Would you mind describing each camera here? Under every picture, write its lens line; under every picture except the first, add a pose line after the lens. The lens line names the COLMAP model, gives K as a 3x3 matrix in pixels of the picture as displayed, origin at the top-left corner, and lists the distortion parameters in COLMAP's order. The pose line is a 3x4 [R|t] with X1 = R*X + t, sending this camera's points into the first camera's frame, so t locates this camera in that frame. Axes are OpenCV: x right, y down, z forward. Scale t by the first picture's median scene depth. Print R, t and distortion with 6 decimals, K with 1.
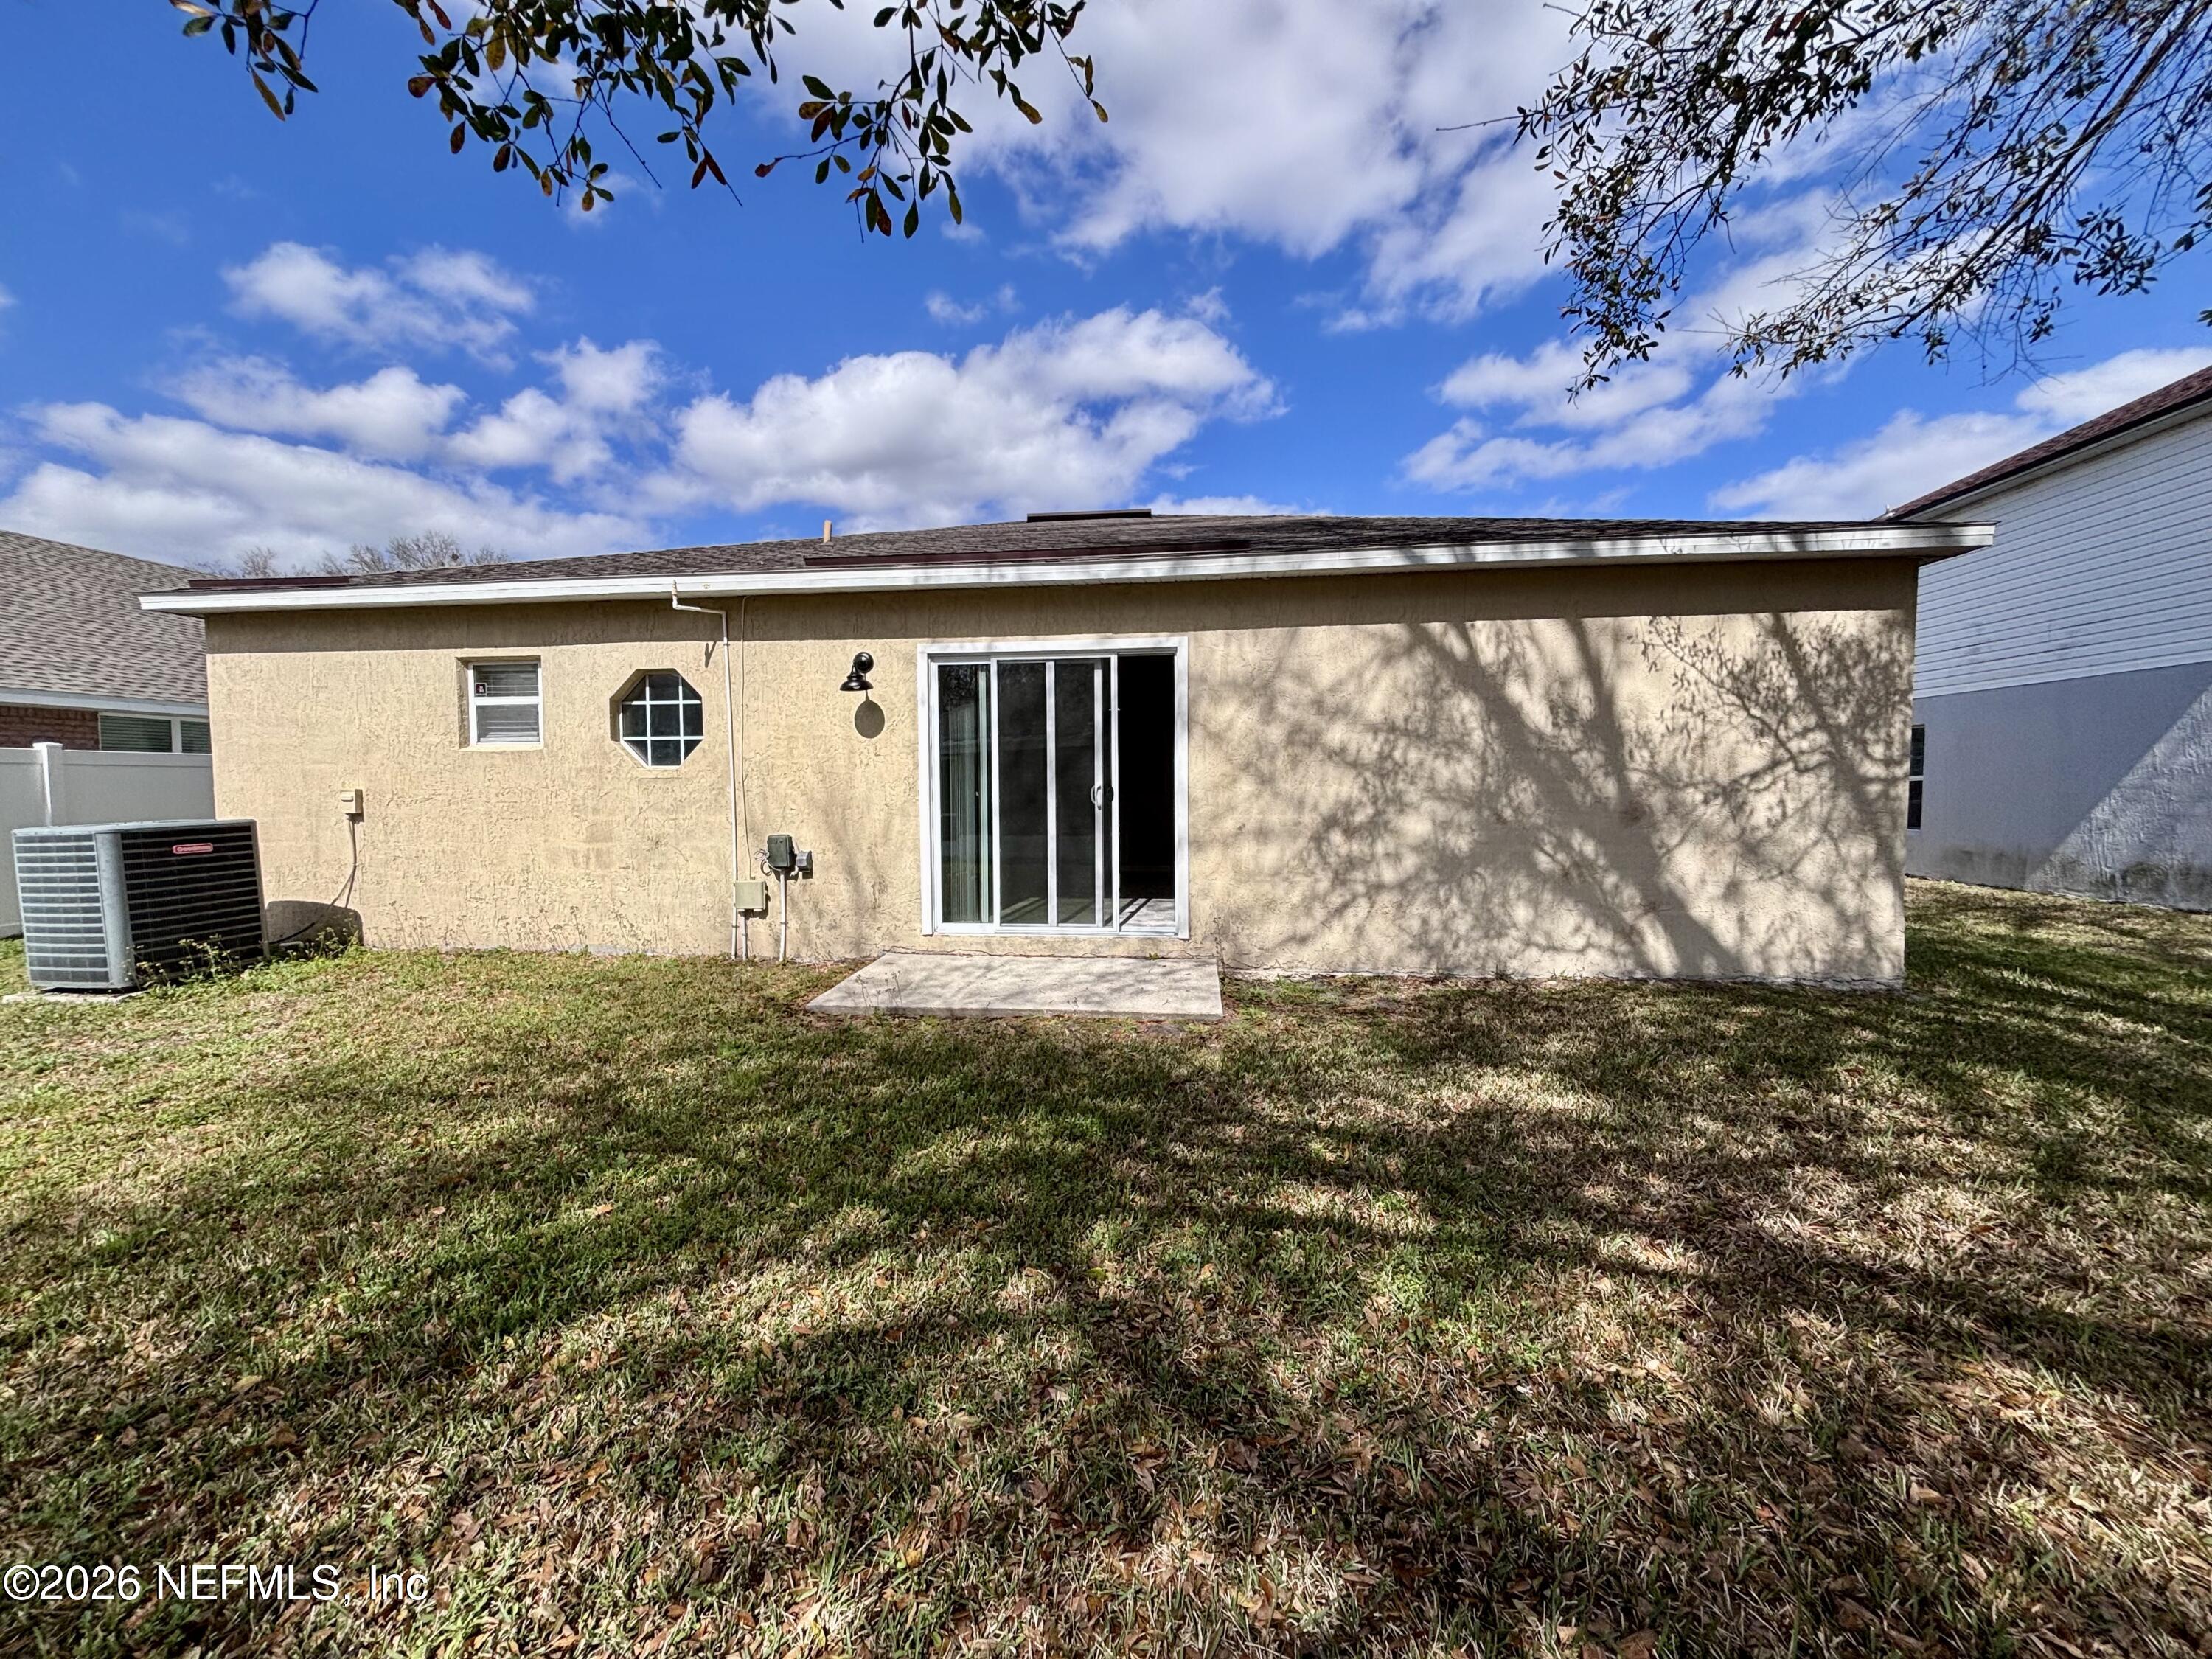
lens RADIAL K [[895.8, 0, 1110.0], [0, 895.8, 833.2], [0, 0, 1]] dist [0.026207, -0.001020]
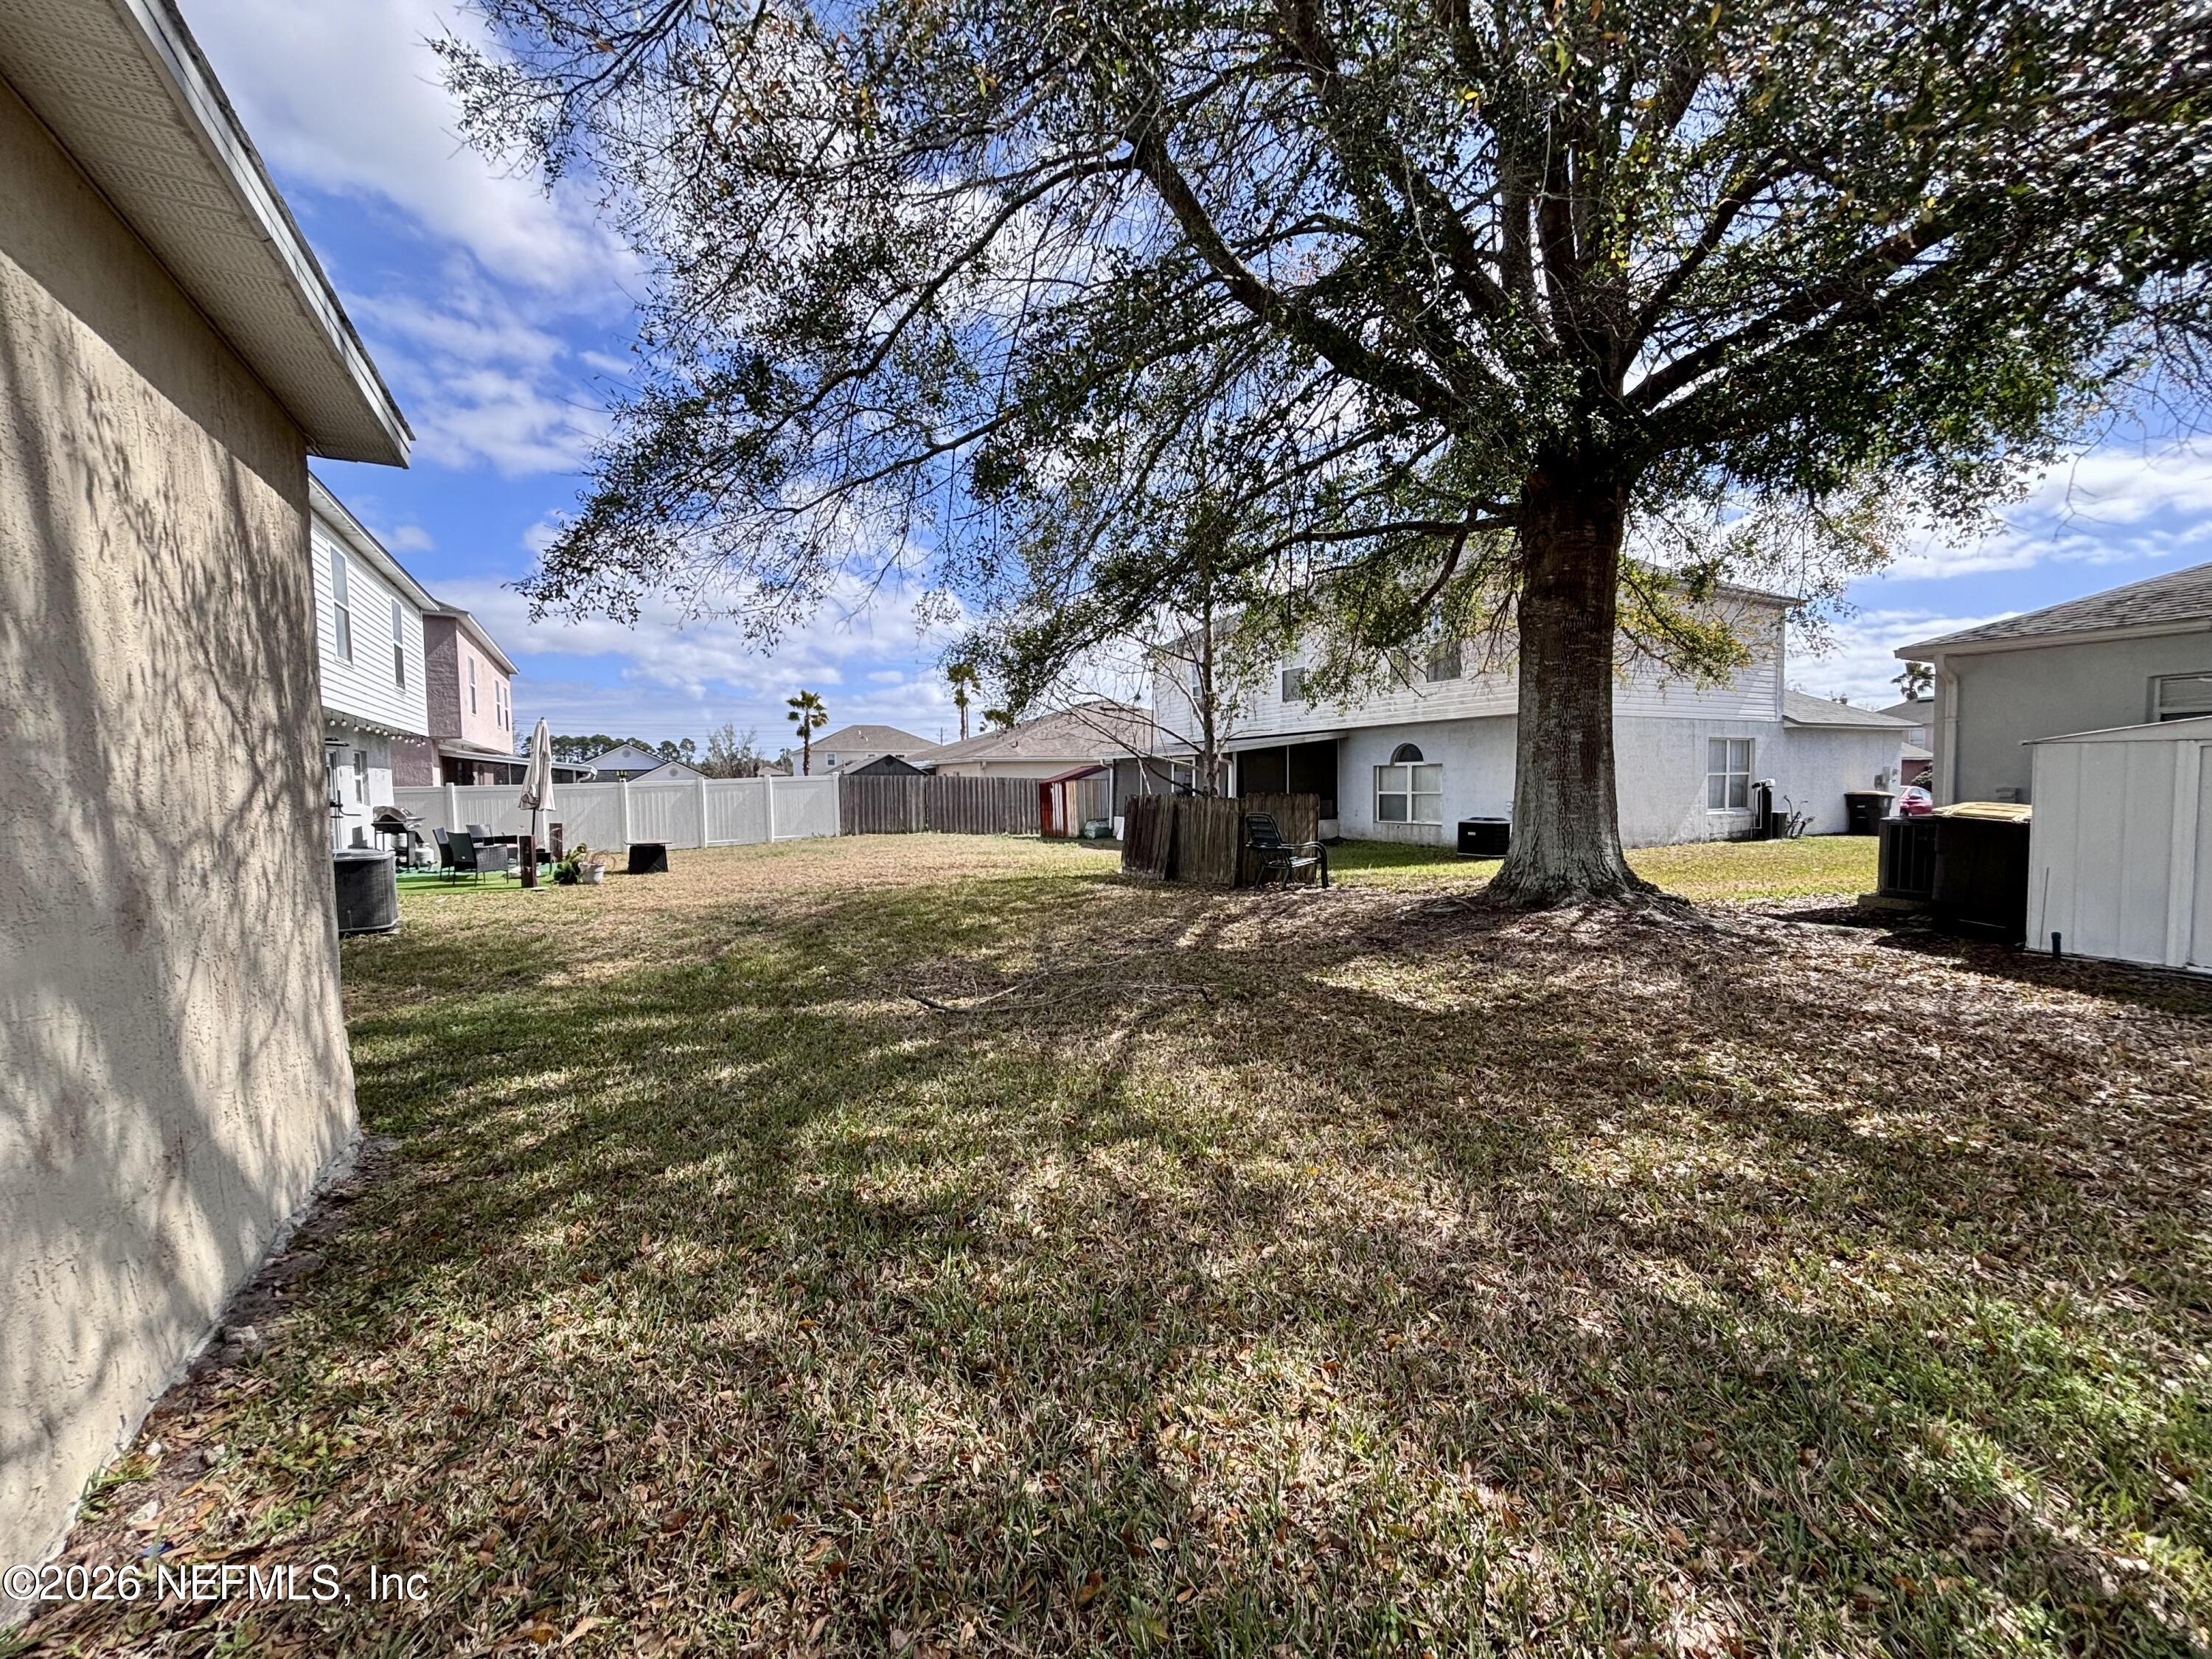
lens RADIAL K [[895.8, 0, 1106.3], [0, 895.8, 830.4], [0, 0, 1]] dist [0.026207, -0.001020]
pose [[-0.596102, -0.038807, 0.801970, 0.137444], [0.053326, 0.994712, 0.087770, -0.105022], [-0.801136, 0.095086, -0.590881, 1.481761]]
